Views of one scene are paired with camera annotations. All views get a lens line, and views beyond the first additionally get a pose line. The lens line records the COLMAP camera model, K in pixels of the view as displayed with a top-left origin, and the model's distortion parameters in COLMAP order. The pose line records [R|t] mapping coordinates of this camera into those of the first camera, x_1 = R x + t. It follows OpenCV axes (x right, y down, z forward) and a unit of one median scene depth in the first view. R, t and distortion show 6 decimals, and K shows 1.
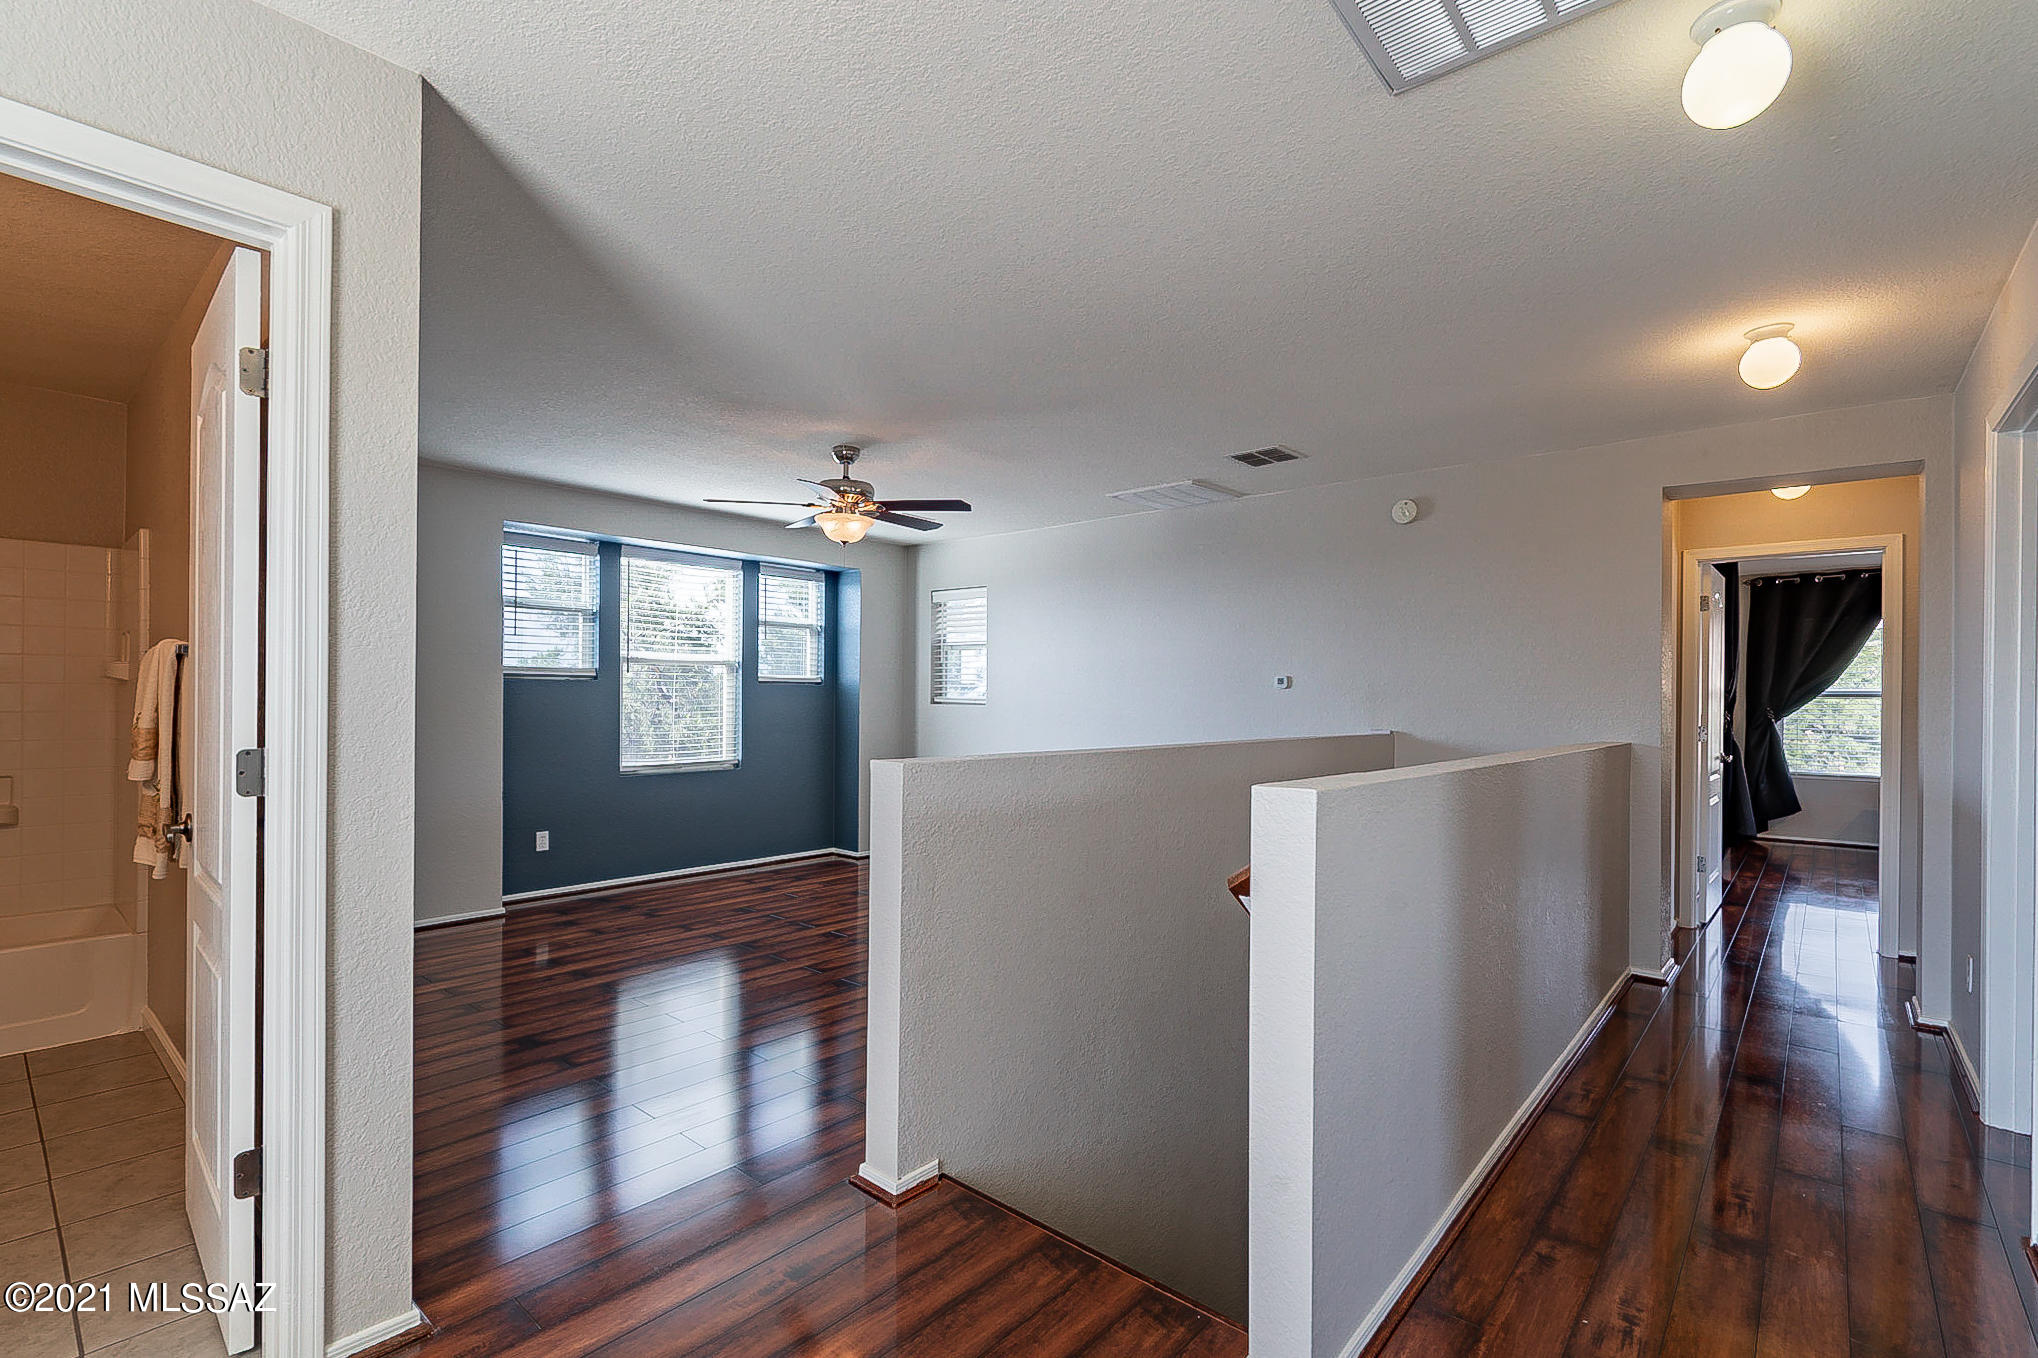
lens RADIAL K [[925.3, 0, 1022.1], [0, 925.3, 689.1], [0, 0, 1]] dist [-0.008655, 0.003981]
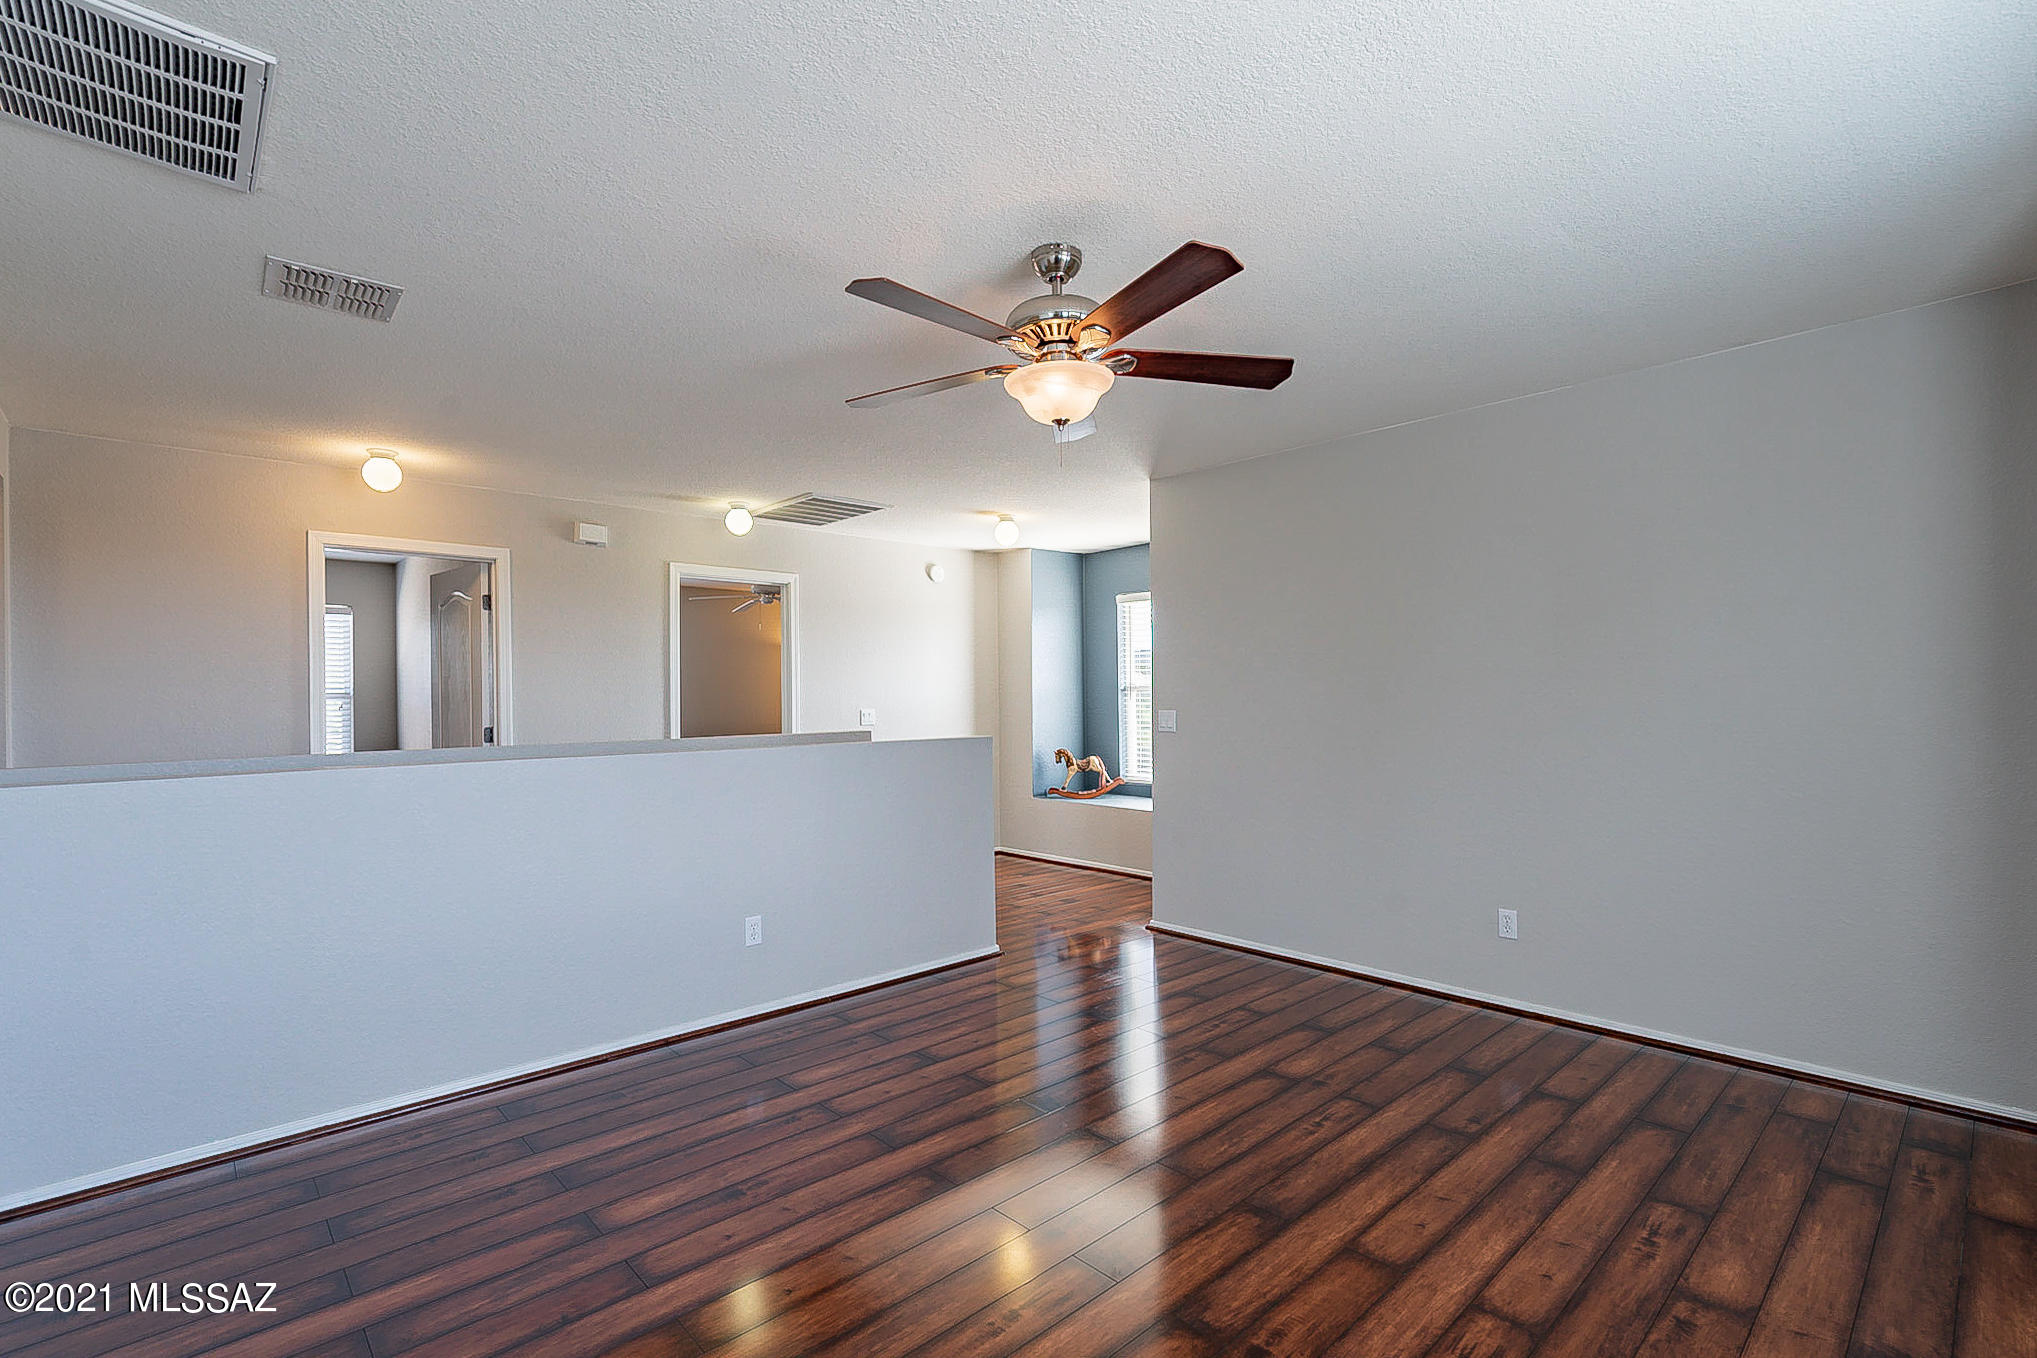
lens RADIAL K [[924.8, 0, 1015.6], [0, 924.8, 689.2], [0, 0, 1]] dist [-0.008655, 0.003981]
pose [[-0.993875, 0.009032, 0.110136, -0.211385], [0.007774, 0.999900, -0.011848, 0.000708], [-0.110232, -0.010919, -0.993846, 1.443767]]
